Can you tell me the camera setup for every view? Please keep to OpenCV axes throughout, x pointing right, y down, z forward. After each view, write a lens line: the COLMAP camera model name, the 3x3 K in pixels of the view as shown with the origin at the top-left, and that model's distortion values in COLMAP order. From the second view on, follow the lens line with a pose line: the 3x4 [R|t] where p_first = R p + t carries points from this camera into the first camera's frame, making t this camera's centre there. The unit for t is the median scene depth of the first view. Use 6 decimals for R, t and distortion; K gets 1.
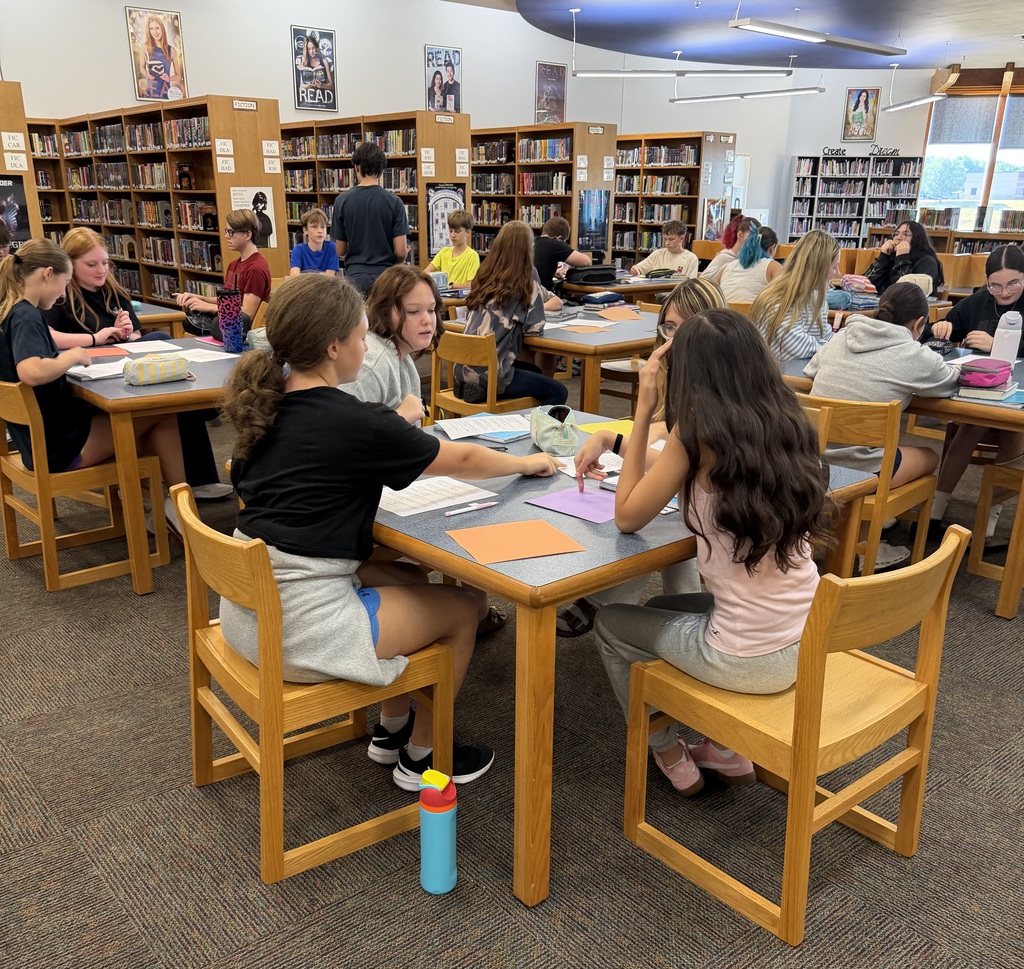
lens RADIAL K [[1002.3, 0, 511.0], [0, 1002.3, 432.4], [0, 0, 1]] dist [0.019844, 0.018685]
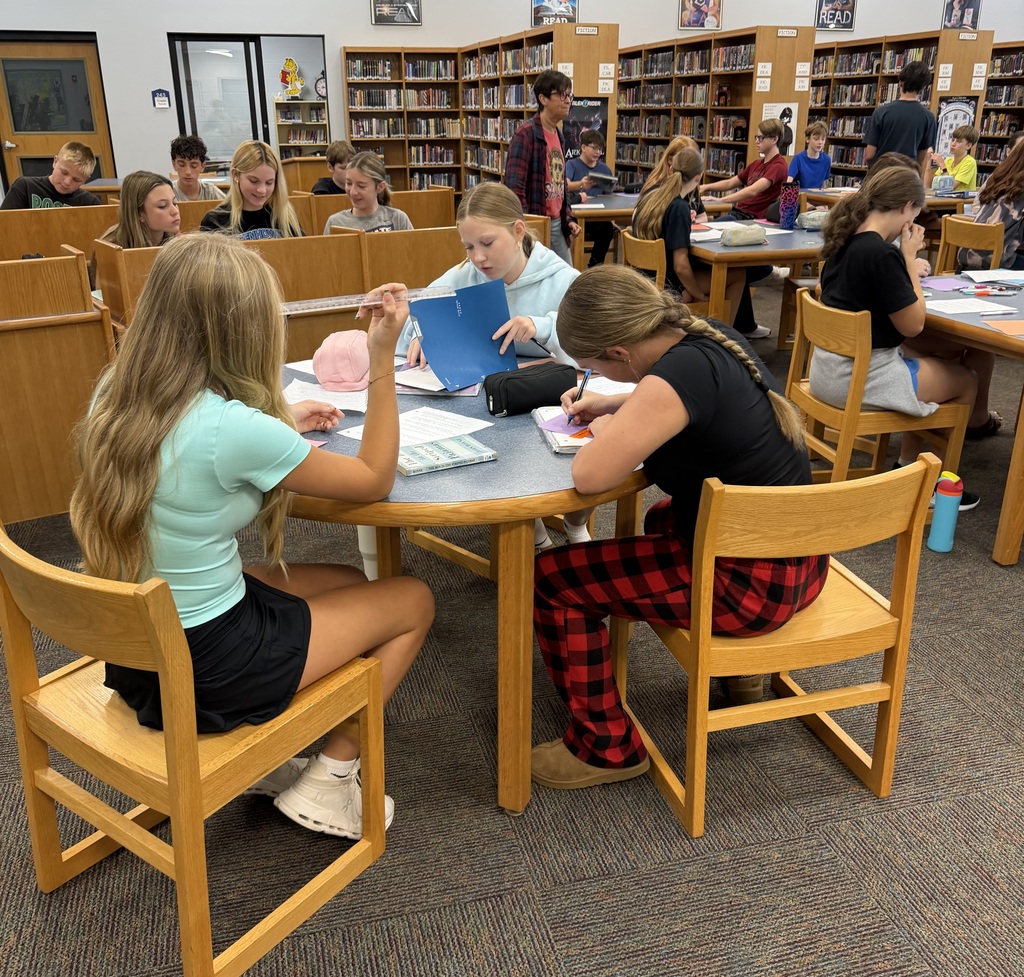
lens RADIAL K [[1002.3, 0, 511.0], [0, 1002.3, 436.4], [0, 0, 1]] dist [0.019844, 0.018685]
pose [[0.908286, 0.122803, -0.399921, -0.021931], [-0.089939, 0.990913, 0.100011, 0.052282], [0.408568, -0.054870, 0.911077, -0.220697]]
